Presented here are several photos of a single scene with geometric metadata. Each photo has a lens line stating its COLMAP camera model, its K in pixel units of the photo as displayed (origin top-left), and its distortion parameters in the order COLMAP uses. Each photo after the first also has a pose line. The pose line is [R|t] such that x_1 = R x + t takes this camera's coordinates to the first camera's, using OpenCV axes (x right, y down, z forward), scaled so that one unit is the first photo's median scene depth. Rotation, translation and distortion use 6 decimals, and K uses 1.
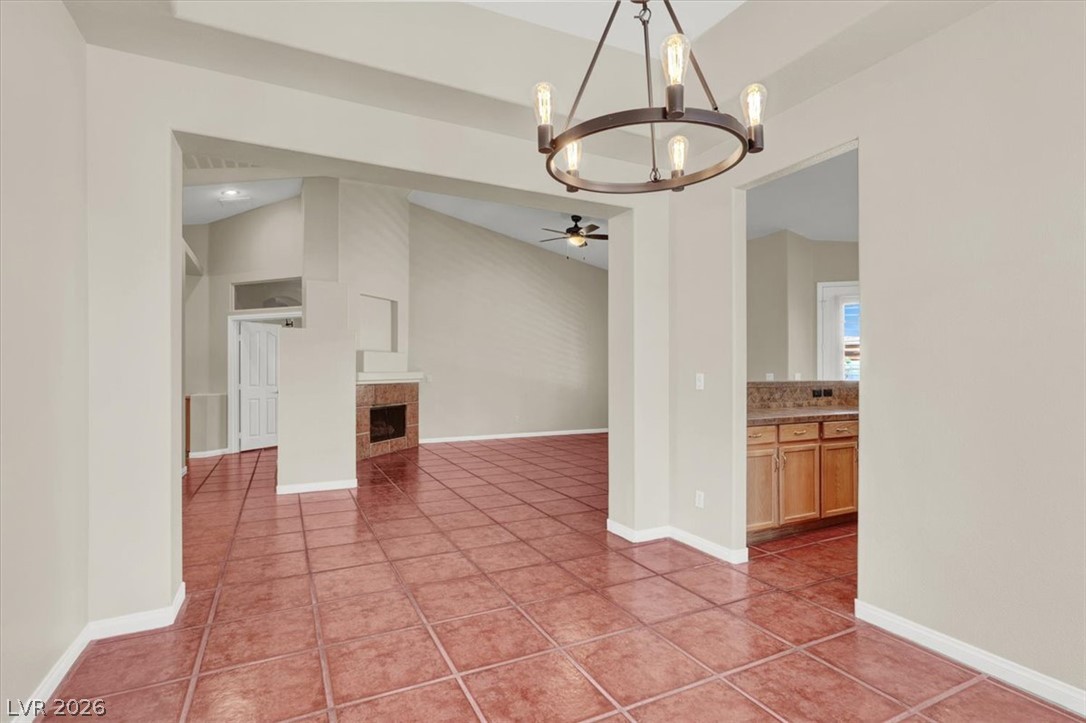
lens RADIAL K [[523.8, 0, 539.0], [0, 523.8, 362.7], [0, 0, 1]] dist [-0.025441, 0.000206]
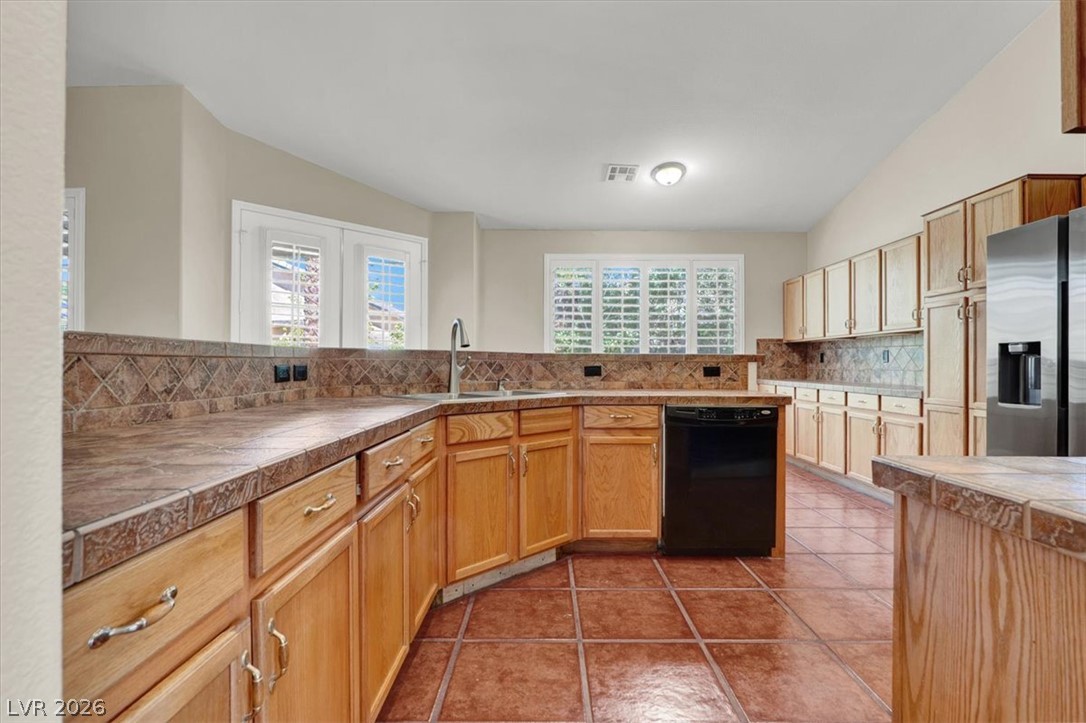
lens RADIAL K [[523.8, 0, 539.0], [0, 523.8, 362.7], [0, 0, 1]] dist [-0.025441, 0.000206]
pose [[0.459331, 0.000129, 0.888265, 0.257308], [-0.010692, 0.999928, 0.005384, 0.046907], [-0.888201, -0.011971, 0.459299, 0.636460]]
